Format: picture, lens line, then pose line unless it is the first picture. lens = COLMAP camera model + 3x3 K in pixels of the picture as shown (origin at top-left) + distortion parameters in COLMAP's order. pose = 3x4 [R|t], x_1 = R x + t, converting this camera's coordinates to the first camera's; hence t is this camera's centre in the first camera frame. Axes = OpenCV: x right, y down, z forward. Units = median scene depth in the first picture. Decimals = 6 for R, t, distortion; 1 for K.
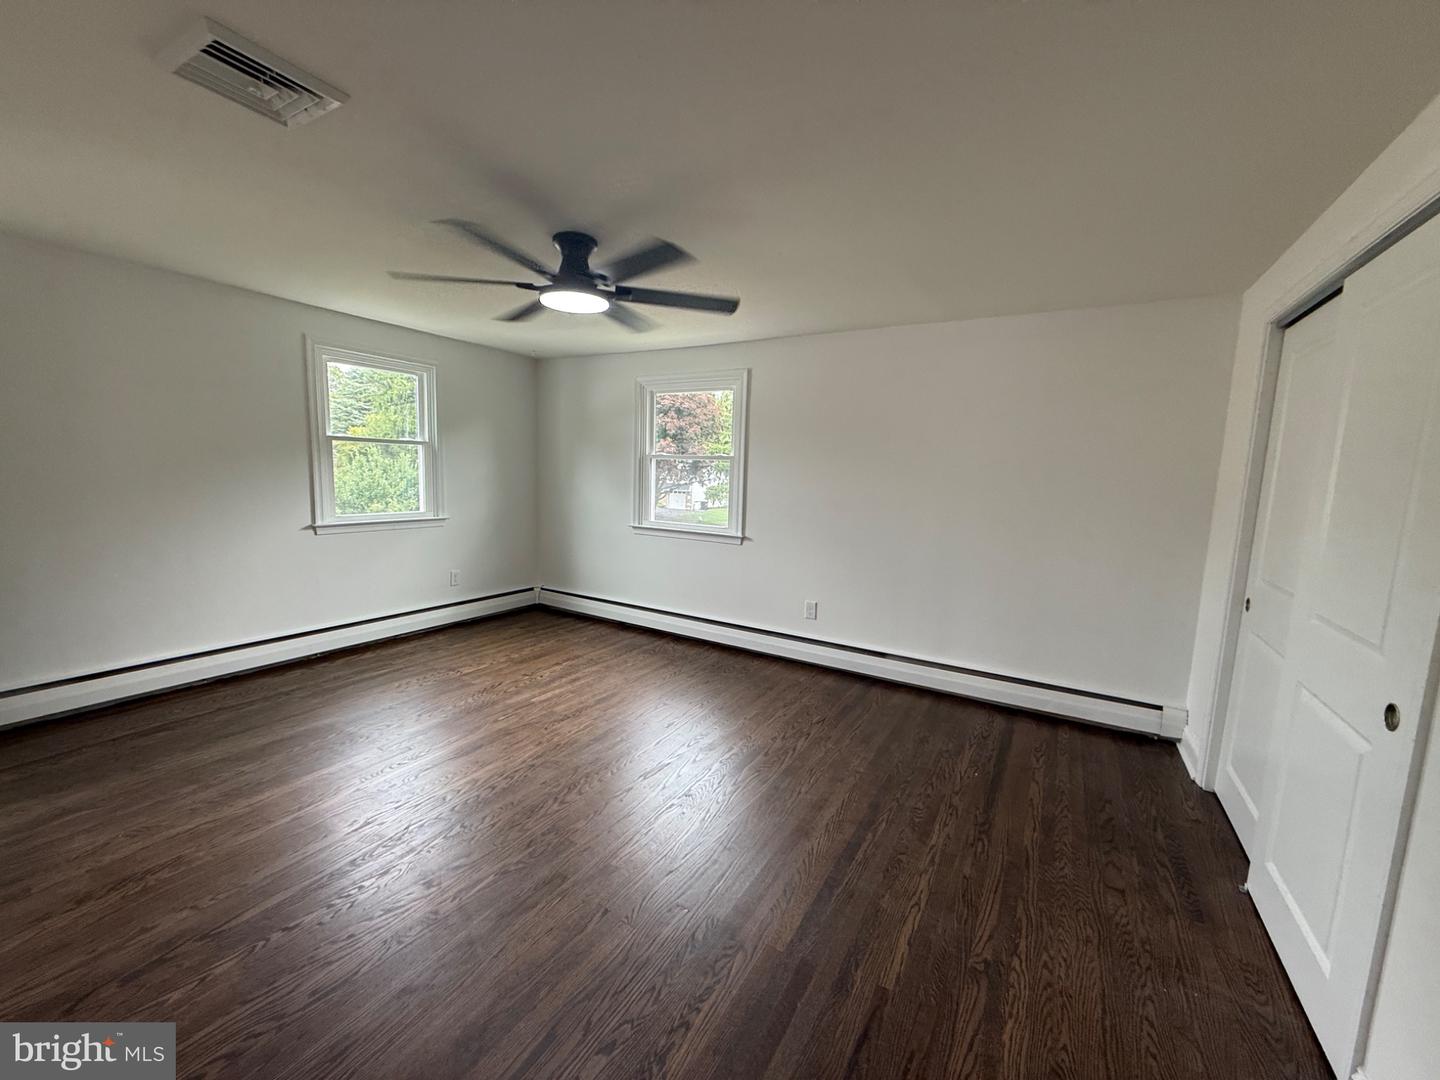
lens RADIAL K [[572.9, 0, 719.7], [0, 572.9, 537.8], [0, 0, 1]] dist [0.000892, -0.000320]
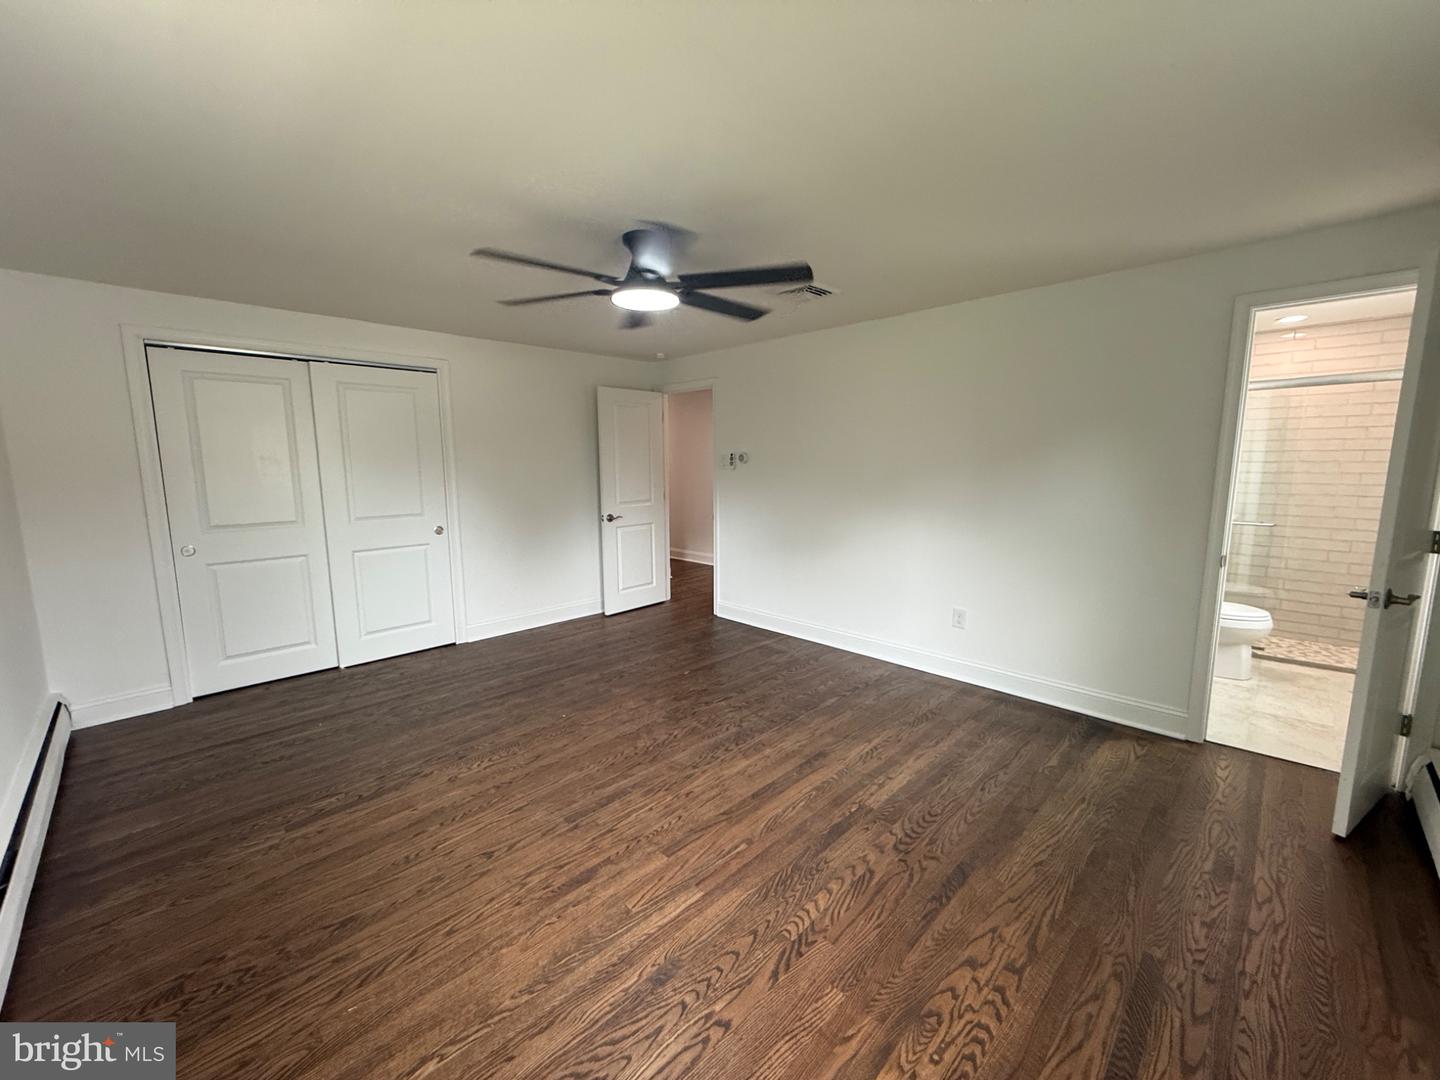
lens RADIAL K [[572.9, 0, 719.7], [0, 572.9, 537.8], [0, 0, 1]] dist [0.000892, -0.000320]
pose [[-0.969069, -0.061736, 0.238943, -0.423436], [0.001215, 0.967000, 0.254774, -0.173865], [-0.246787, 0.247184, -0.937015, 1.327386]]
